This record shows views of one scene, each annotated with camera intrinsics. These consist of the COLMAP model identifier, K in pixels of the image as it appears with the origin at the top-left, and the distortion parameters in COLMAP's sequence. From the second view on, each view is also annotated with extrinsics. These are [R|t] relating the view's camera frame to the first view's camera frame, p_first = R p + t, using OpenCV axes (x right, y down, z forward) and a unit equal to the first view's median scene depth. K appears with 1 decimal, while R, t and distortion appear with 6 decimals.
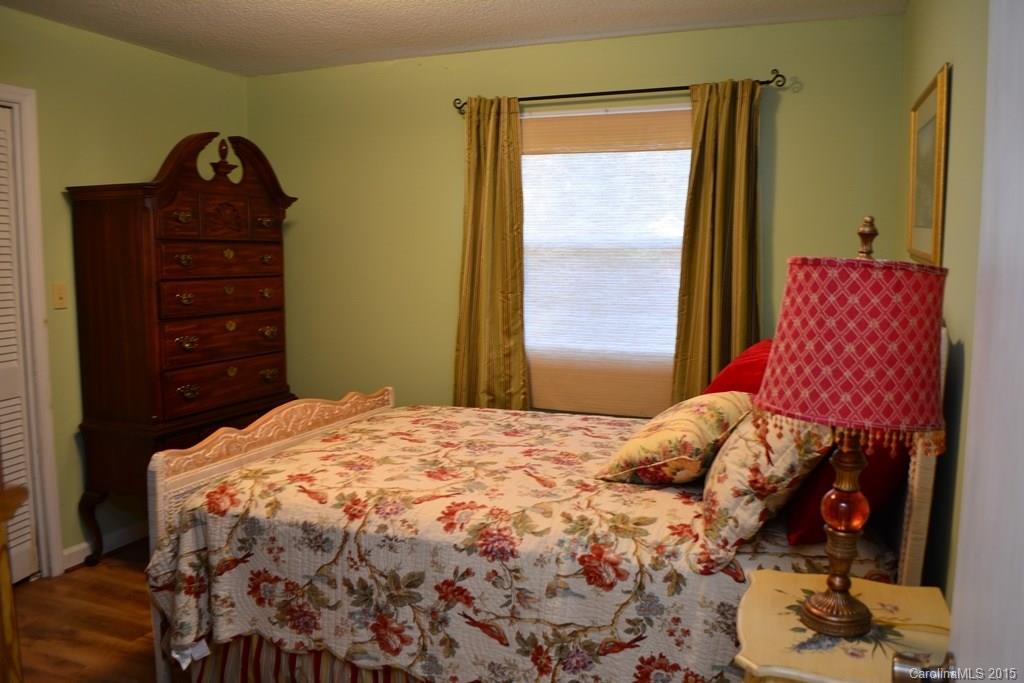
lens RADIAL K [[805.6, 0, 513.7], [0, 805.6, 349.1], [0, 0, 1]] dist [-0.077937, 0.008359]
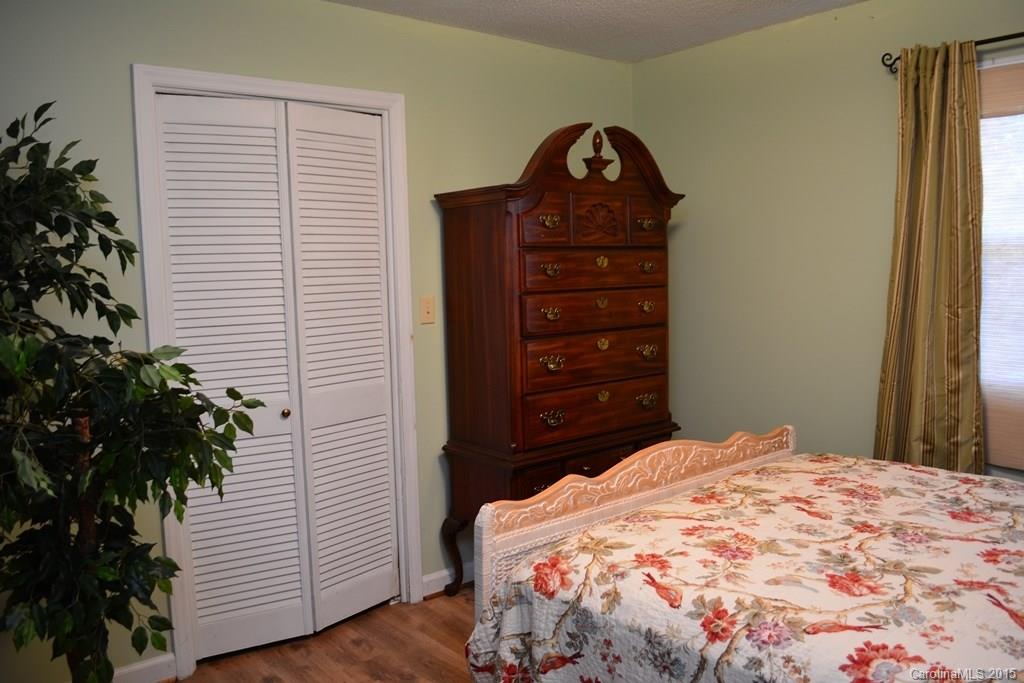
lens RADIAL K [[805.6, 0, 513.7], [0, 805.6, 349.1], [0, 0, 1]] dist [-0.077937, 0.008359]
pose [[0.875831, 0.025149, -0.481962, -0.018023], [-0.028233, 0.999601, 0.000854, -0.025085], [0.481791, 0.012860, 0.876192, 0.208902]]
